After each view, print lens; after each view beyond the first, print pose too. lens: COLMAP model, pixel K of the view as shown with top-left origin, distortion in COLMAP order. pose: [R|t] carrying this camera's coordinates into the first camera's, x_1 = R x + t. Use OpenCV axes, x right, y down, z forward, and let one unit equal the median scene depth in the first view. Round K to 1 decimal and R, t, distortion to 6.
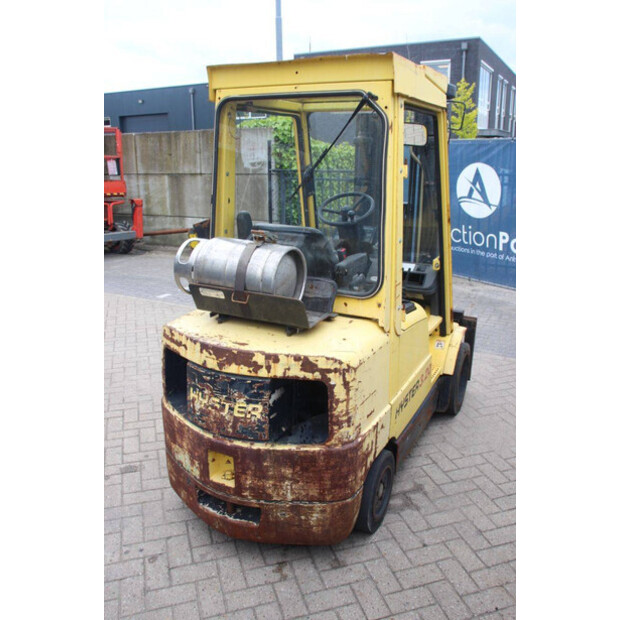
lens RADIAL K [[539.5, 0, 310.0], [0, 539.5, 310.0], [0, 0, 1]] dist [-0.095029, 0.012266]
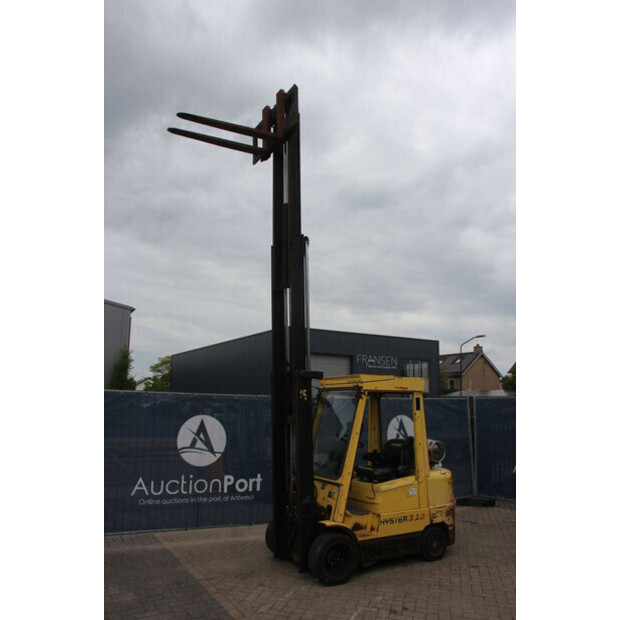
lens RADIAL K [[512.5, 0, 310.0], [0, 512.5, 310.0], [0, 0, 1]] dist [-0.179323, 0.160305]
pose [[-0.832308, 0.093187, 0.546424, -1.263338], [0.147991, 0.987343, 0.057037, -1.150793], [-0.534192, 0.128338, -0.835564, 3.765228]]
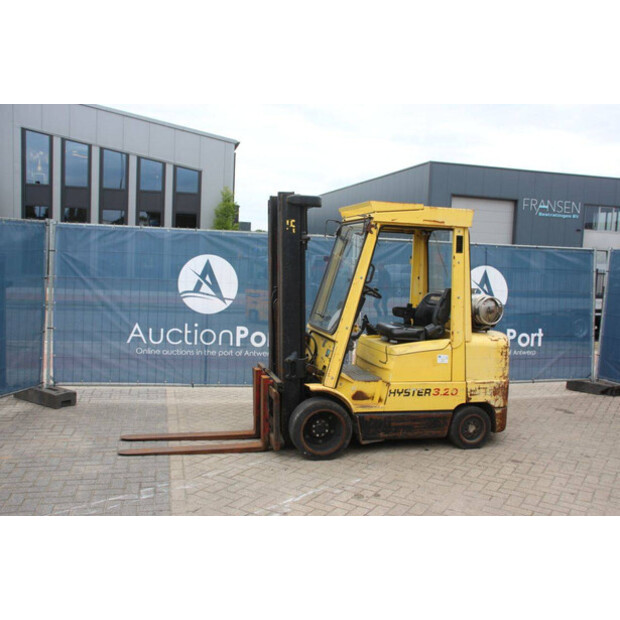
lens RADIAL K [[617.2, 0, 310.0], [0, 617.2, 310.0], [0, 0, 1]] dist [-0.091483, 0.122657]
pose [[-0.652432, -0.091198, 0.752340, -1.676933], [0.177133, 0.946885, 0.268391, -0.916681], [-0.736856, 0.308371, -0.601623, 3.214547]]
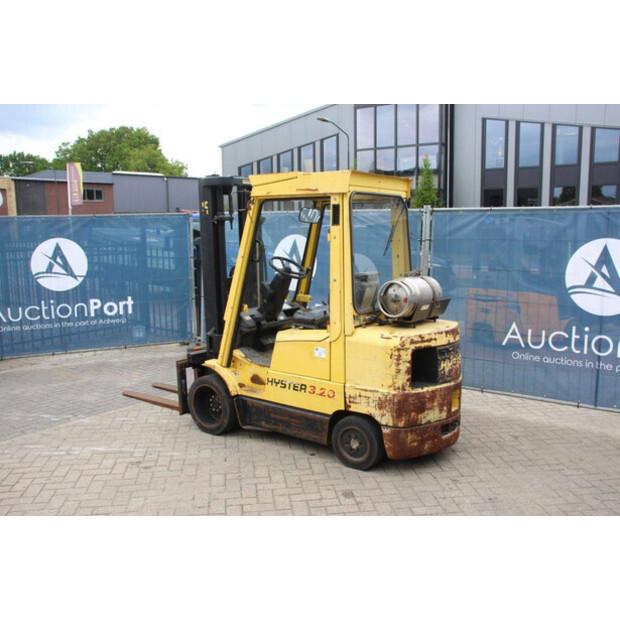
lens RADIAL K [[600.3, 0, 310.0], [0, 600.3, 310.0], [0, 0, 1]] dist [-0.070561, 0.014516]
pose [[0.173549, -0.138300, 0.975066, -2.156347], [0.284512, 0.954914, 0.084802, -0.295452], [-0.942833, 0.262701, 0.205072, 0.979704]]
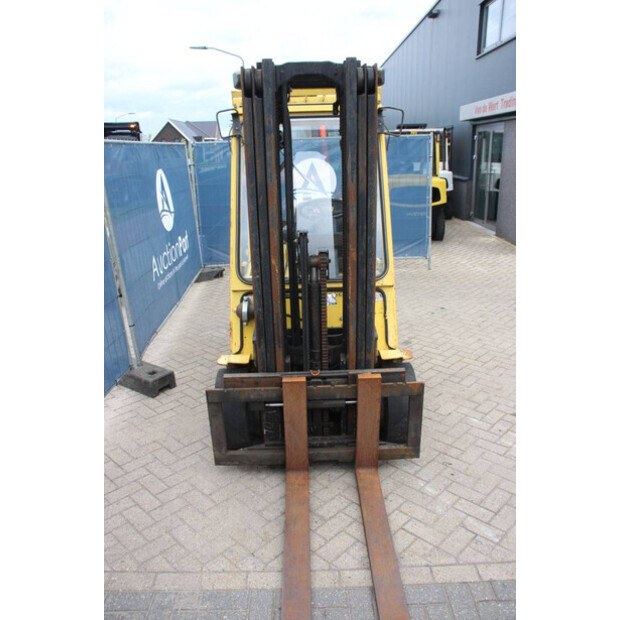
lens RADIAL K [[512.5, 0, 310.0], [0, 512.5, 310.0], [0, 0, 1]] dist [-0.179323, 0.160305]
pose [[-0.885359, 0.159726, -0.436609, 0.849596], [-0.108807, 0.841857, 0.528618, -0.830336], [0.451997, 0.515523, -0.727966, 2.733750]]
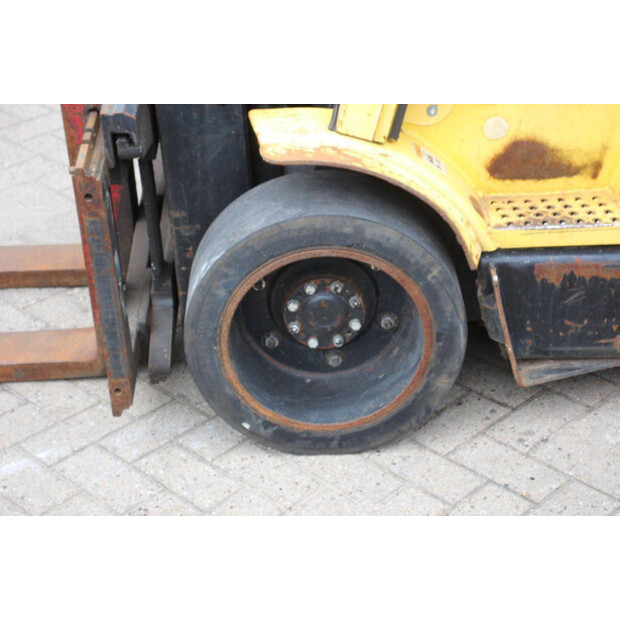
lens RADIAL K [[1503.3, 0, 321.0], [0, 1503.3, 310.9], [0, 0, 1]] dist [0.442909, 0.392360]
pose [[-0.476173, -0.440058, 0.761320, -0.933562], [0.260253, 0.756462, 0.600027, -0.611547], [-0.839957, 0.483853, -0.245680, 2.221048]]
